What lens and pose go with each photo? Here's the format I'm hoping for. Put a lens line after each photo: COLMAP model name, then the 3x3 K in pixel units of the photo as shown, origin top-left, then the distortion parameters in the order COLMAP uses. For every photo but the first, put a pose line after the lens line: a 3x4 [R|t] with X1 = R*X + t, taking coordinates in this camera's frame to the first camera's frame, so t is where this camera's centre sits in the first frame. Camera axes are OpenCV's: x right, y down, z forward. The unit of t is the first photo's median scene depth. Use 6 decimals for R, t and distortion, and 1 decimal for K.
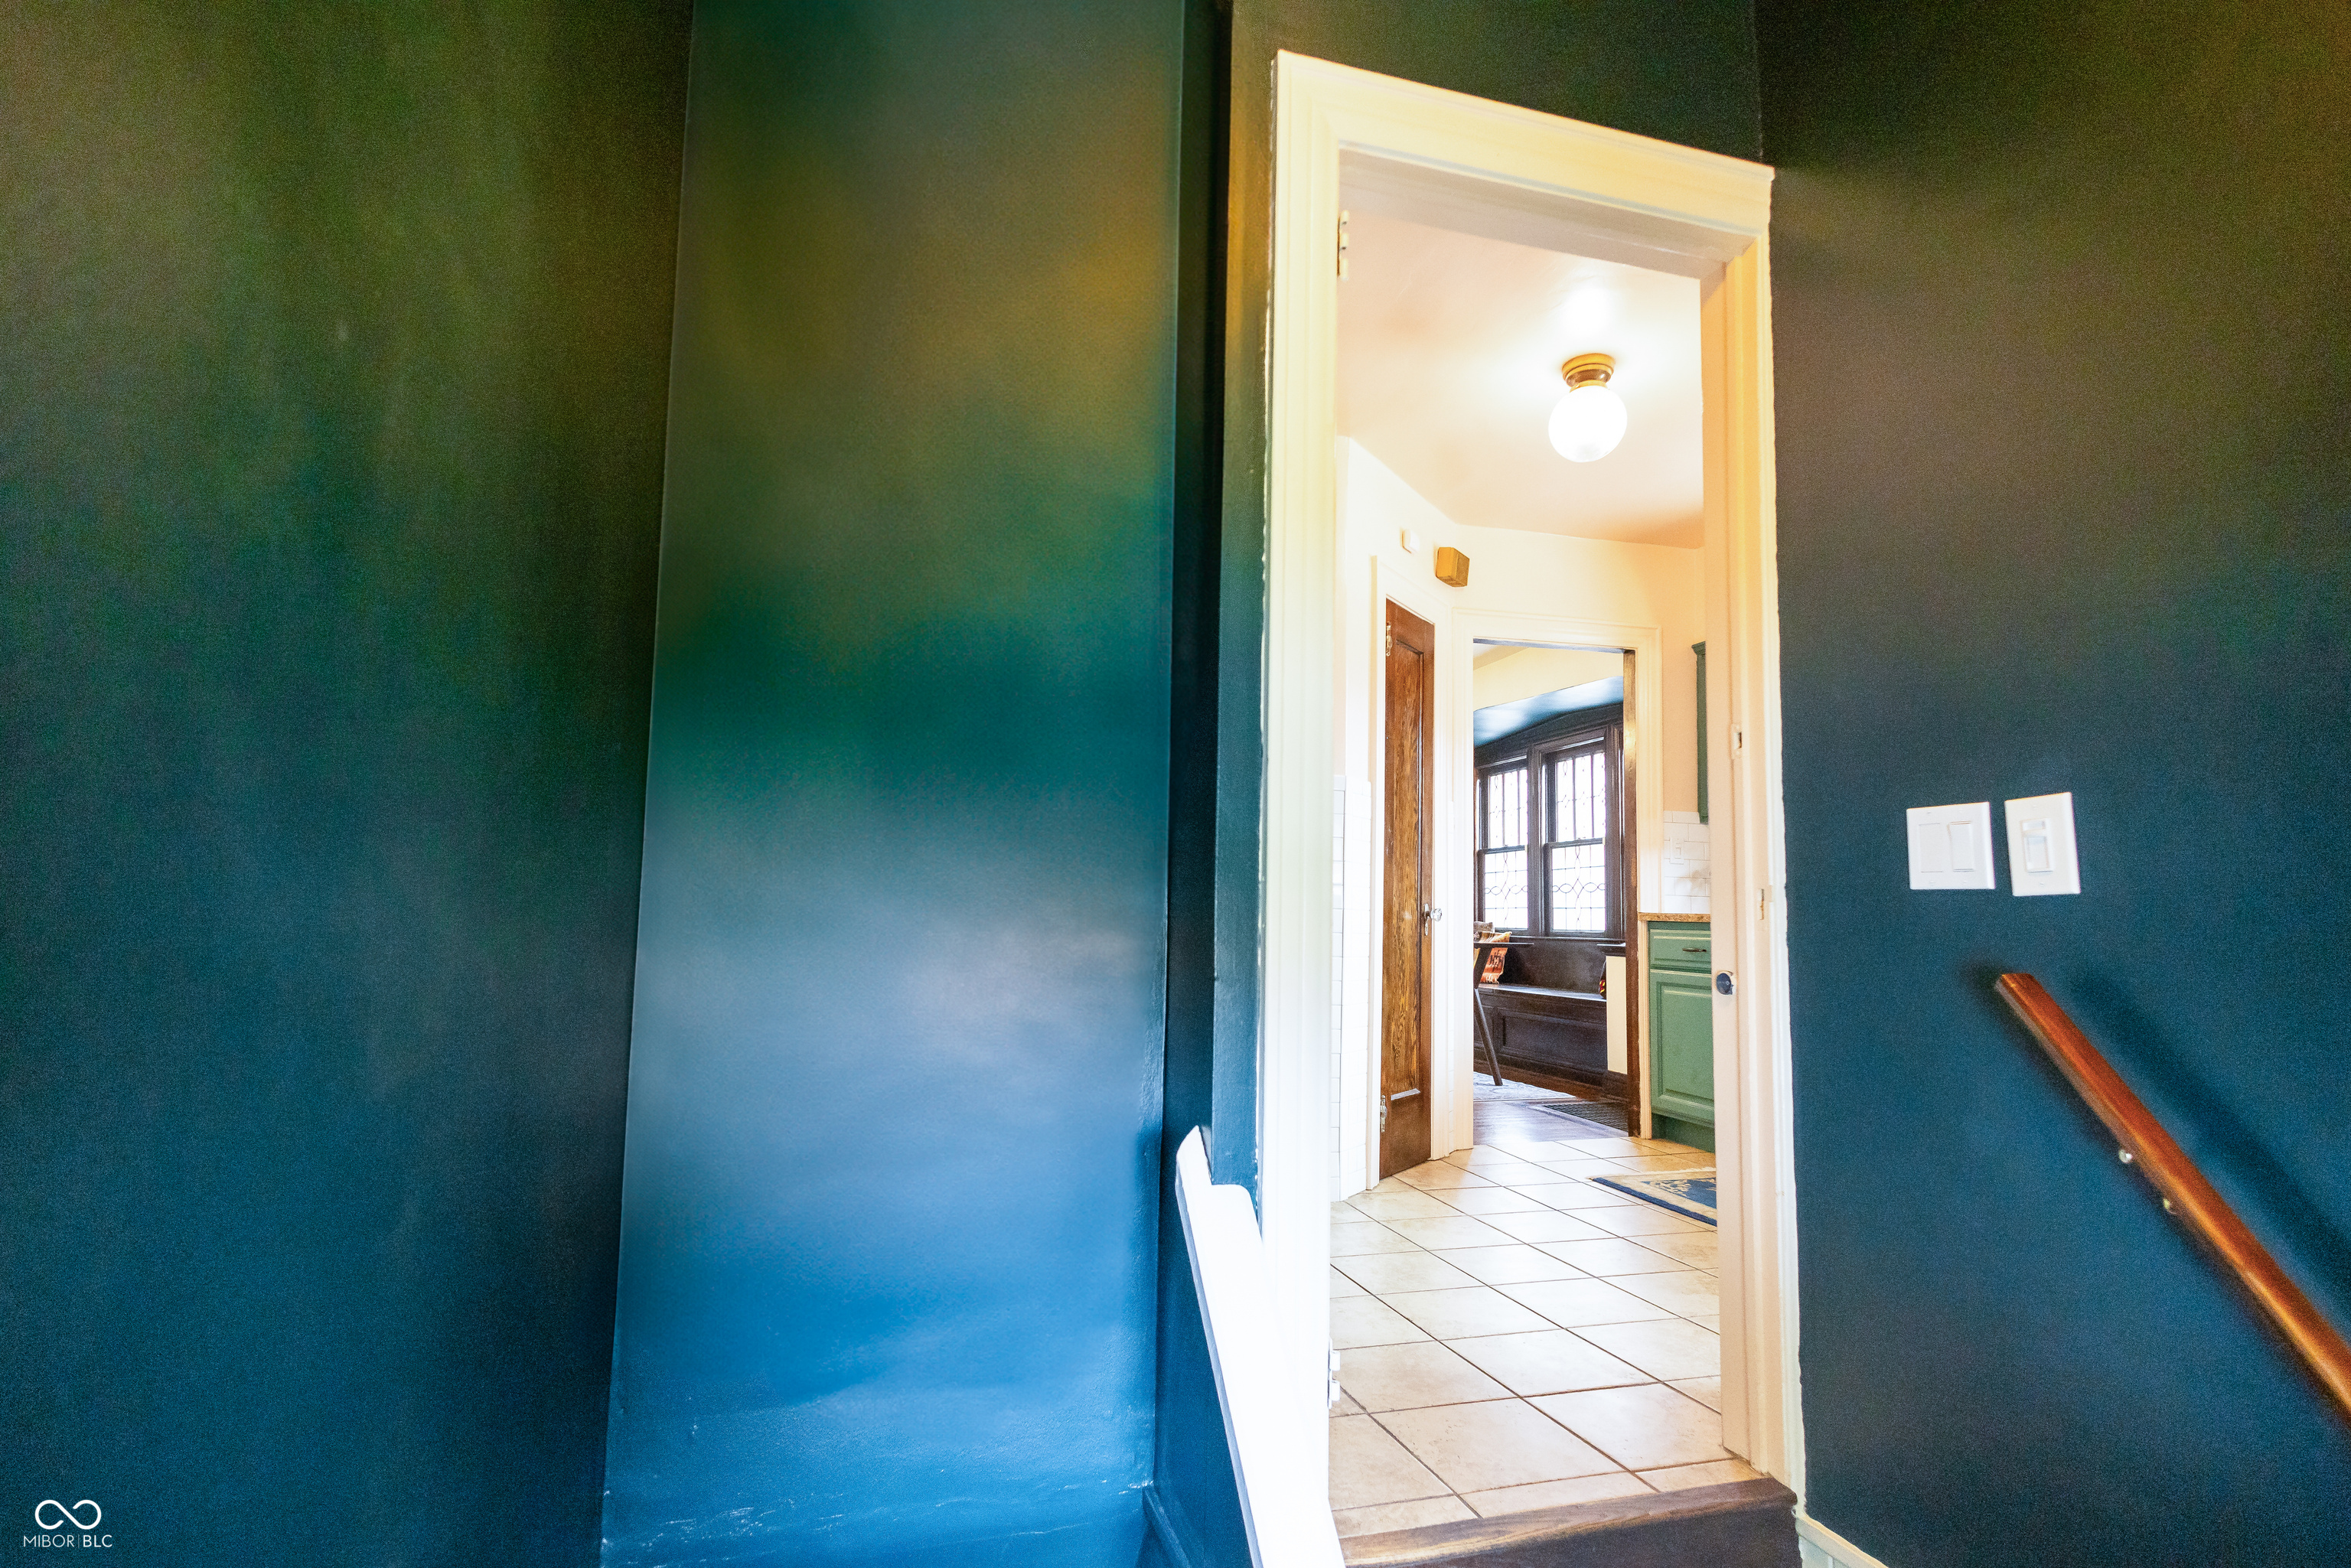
lens RADIAL K [[1122.5, 0, 1151.5], [0, 1122.5, 819.6], [0, 0, 1]] dist [0.001734, -0.000118]
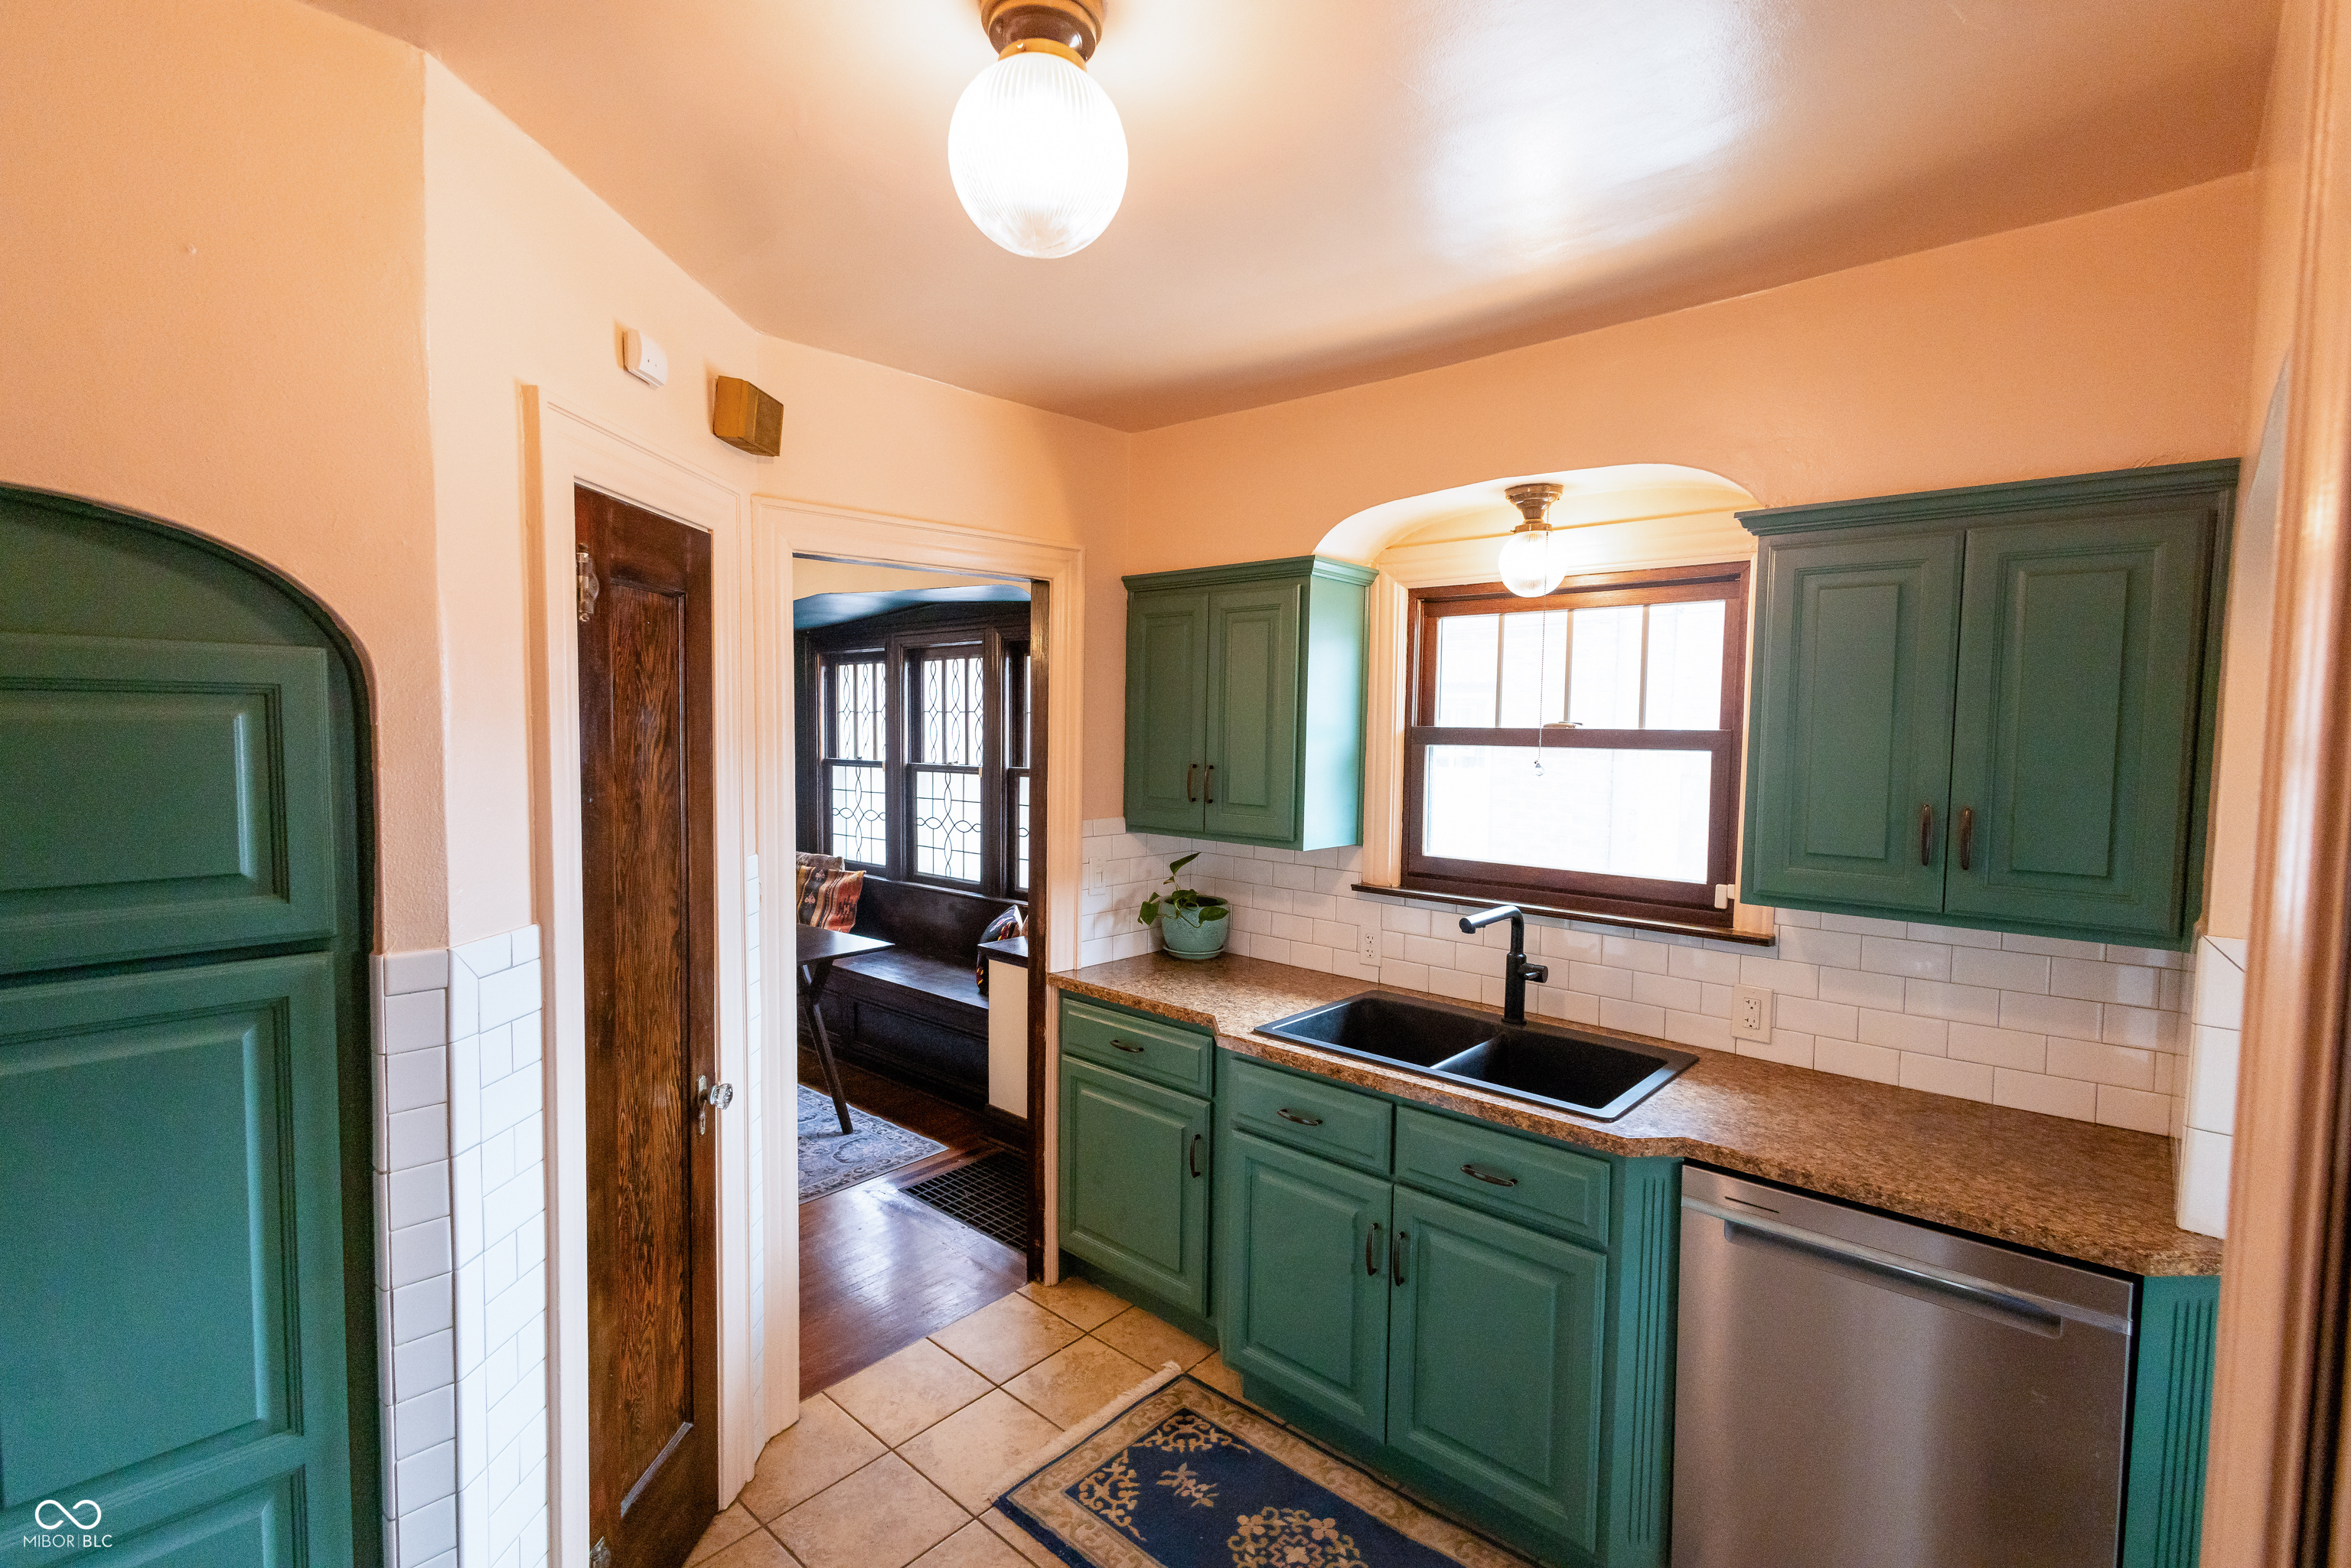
lens RADIAL K [[1083.7, 0, 1183.0], [0, 1083.7, 781.8], [0, 0, 1]] dist [0.002972, -0.000849]
pose [[0.830236, -0.044266, 0.555651, 0.093589], [-0.039640, 0.989629, 0.138068, -0.085239], [-0.556000, -0.136655, 0.819871, 0.285553]]
